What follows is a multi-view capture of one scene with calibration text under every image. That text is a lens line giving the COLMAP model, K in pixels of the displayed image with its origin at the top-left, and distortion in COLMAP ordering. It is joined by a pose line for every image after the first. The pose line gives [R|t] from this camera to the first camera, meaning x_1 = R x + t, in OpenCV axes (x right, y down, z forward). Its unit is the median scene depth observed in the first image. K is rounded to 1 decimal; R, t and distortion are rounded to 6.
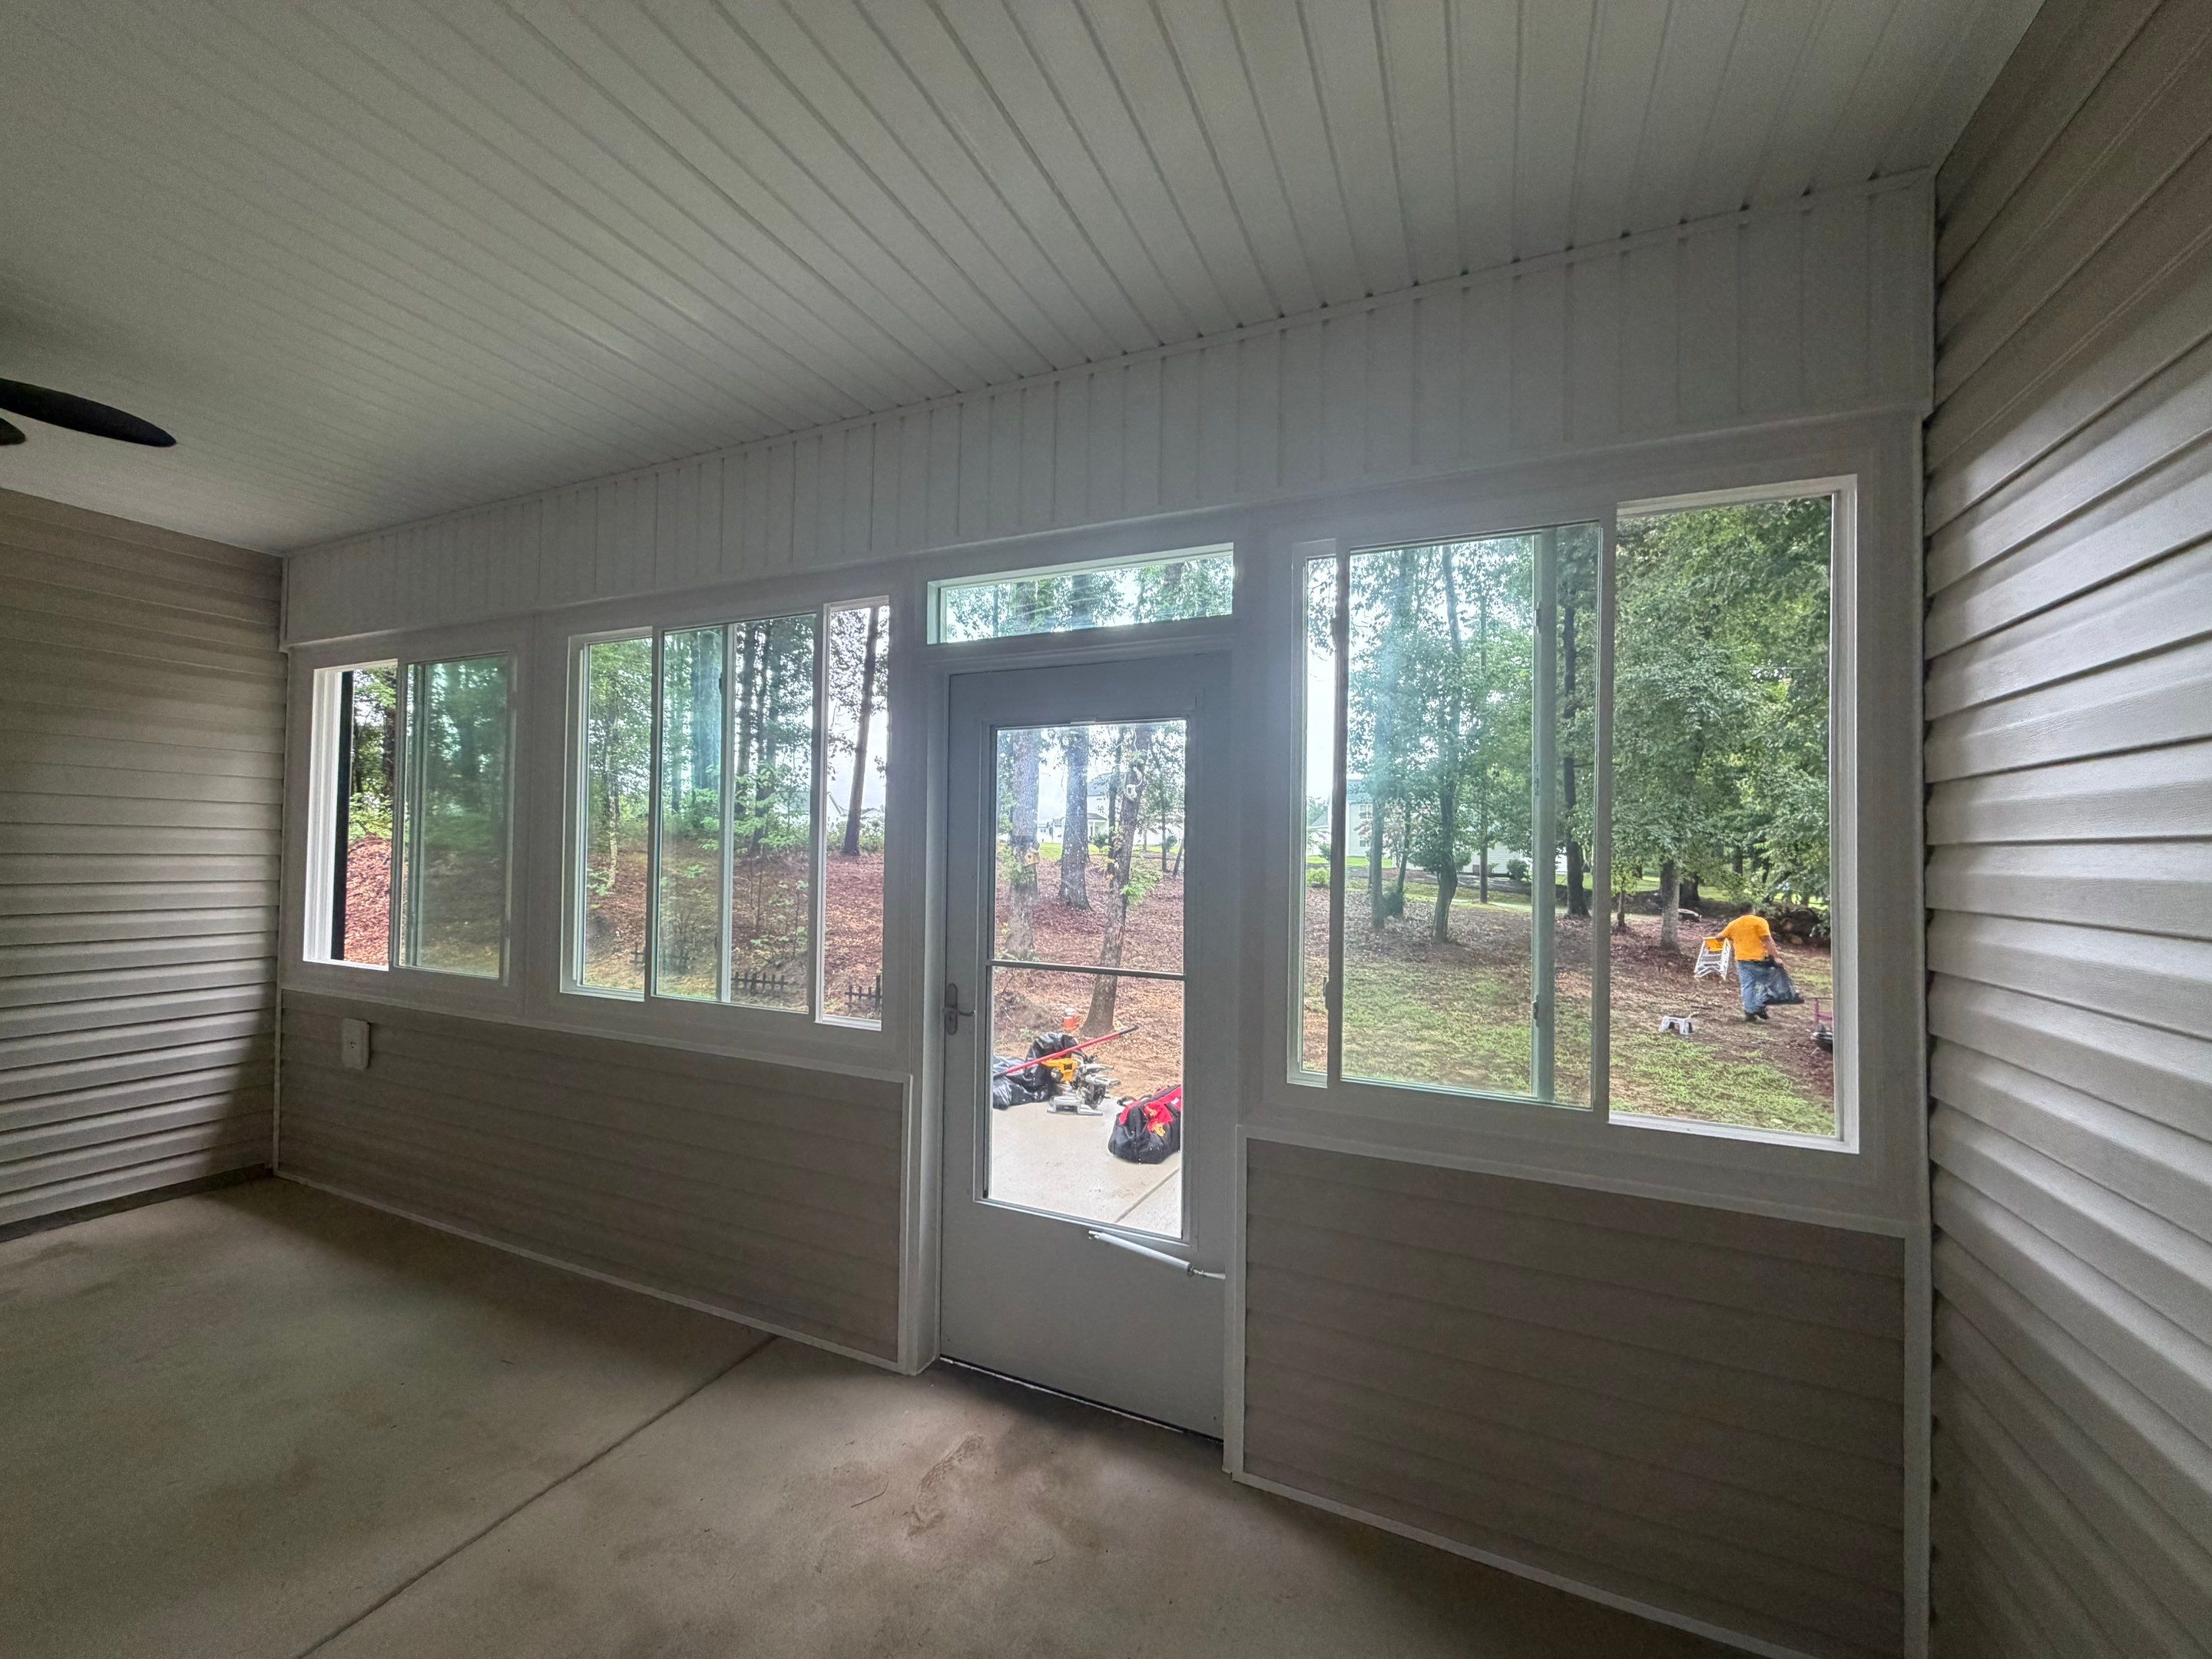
lens RADIAL K [[879.1, 0, 1106.0], [0, 879.1, 829.5], [0, 0, 1]] dist [-0.000173, -0.000346]
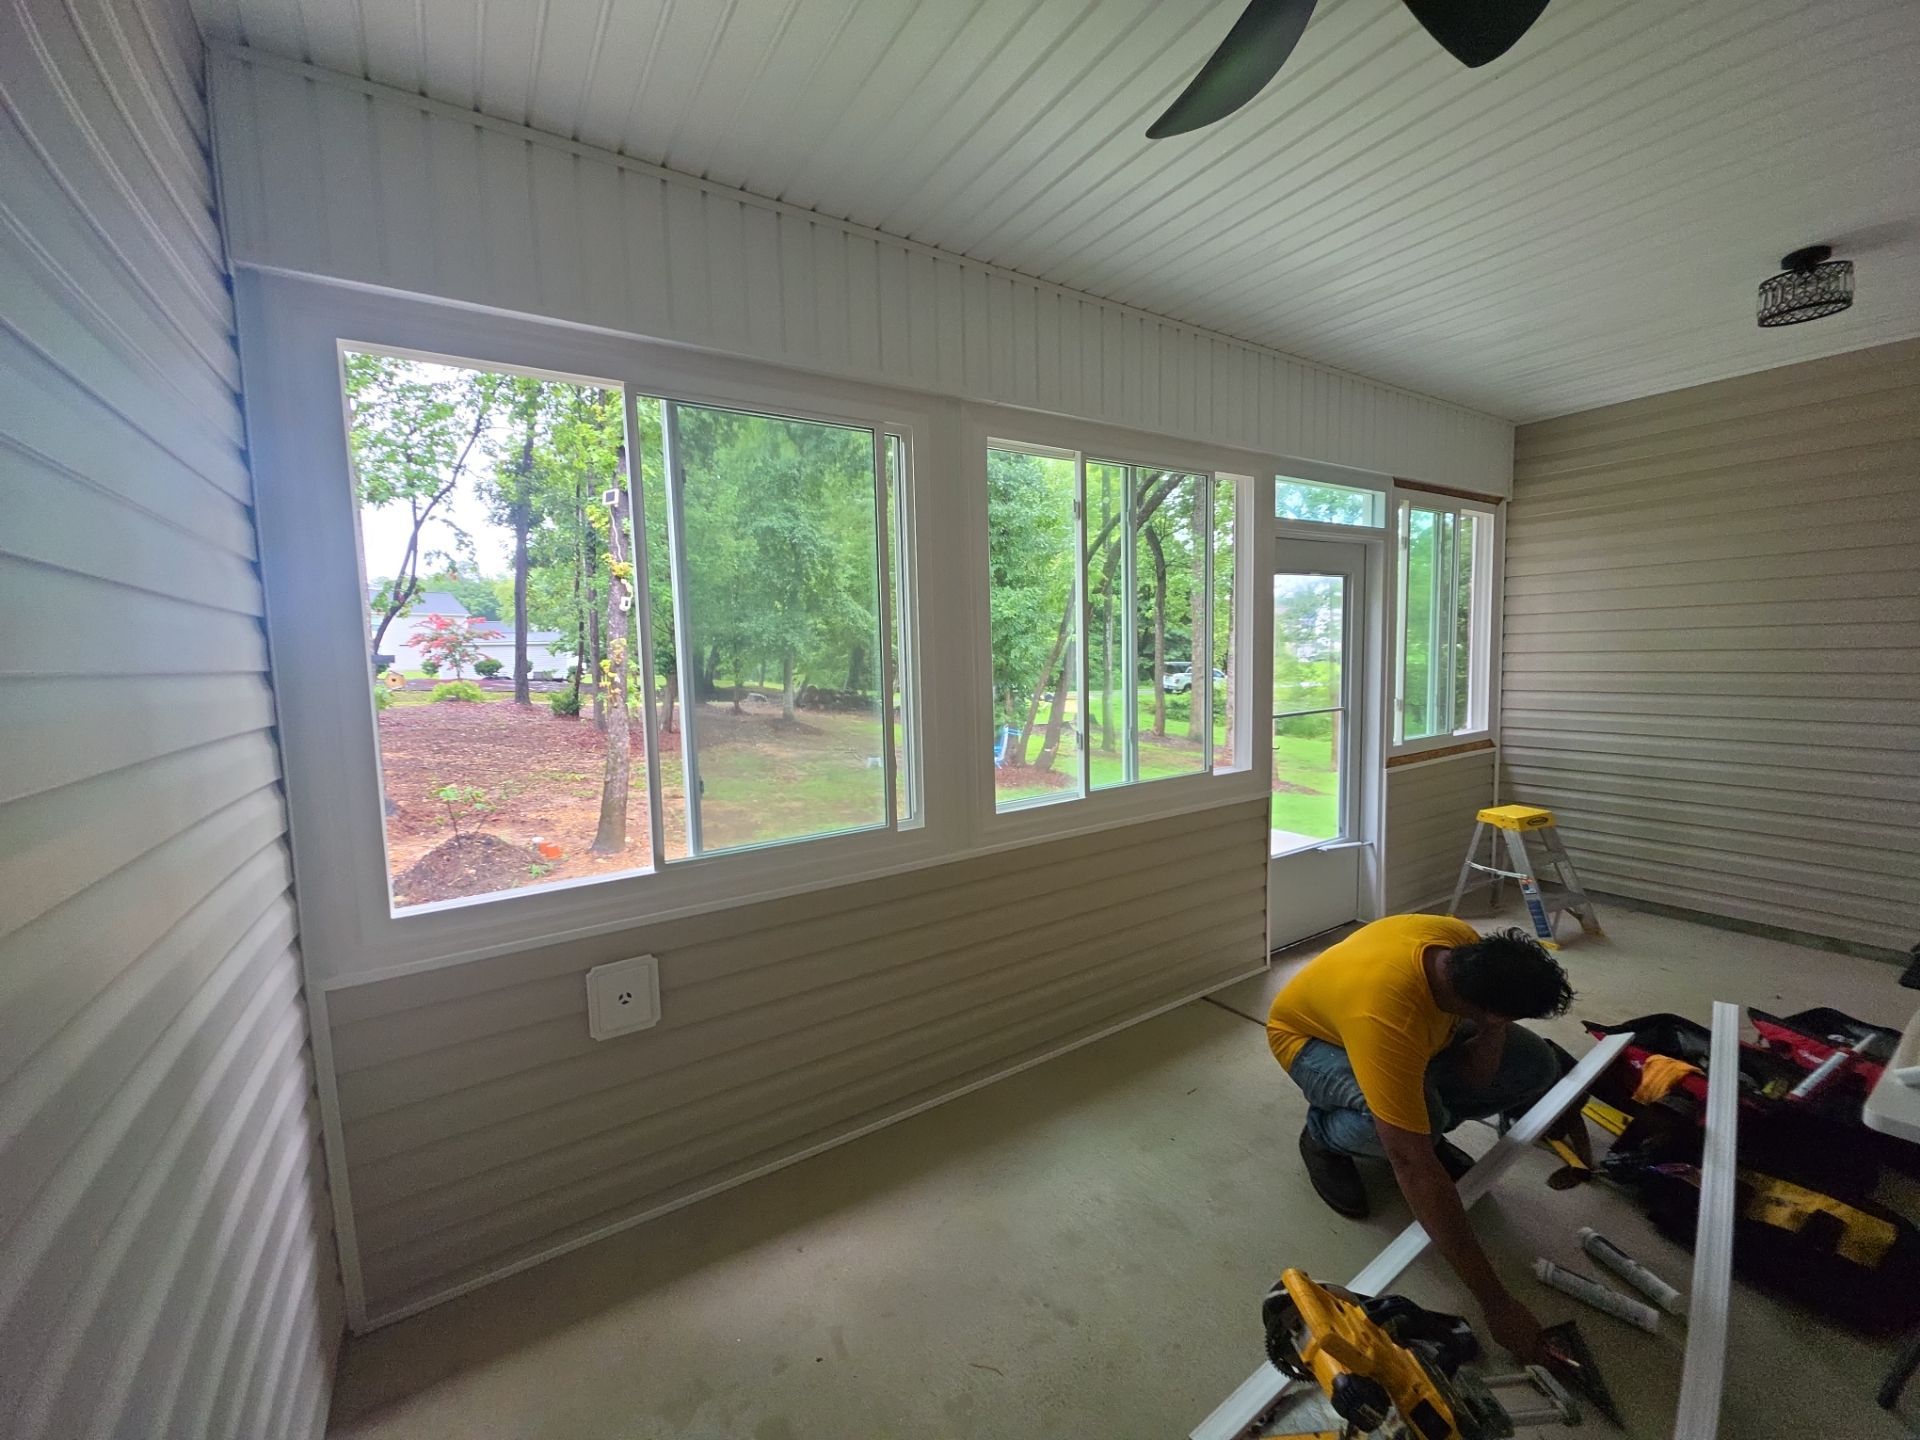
lens RADIAL K [[749.3, 0, 924.9], [0, 749.3, 719.2], [0, 0, 1]] dist [-0.000322, -0.000103]
pose [[0.564709, -0.104463, 0.818652, -1.532929], [0.028128, 0.993817, 0.107412, -0.011192], [-0.824811, -0.037629, 0.564155, 0.687823]]
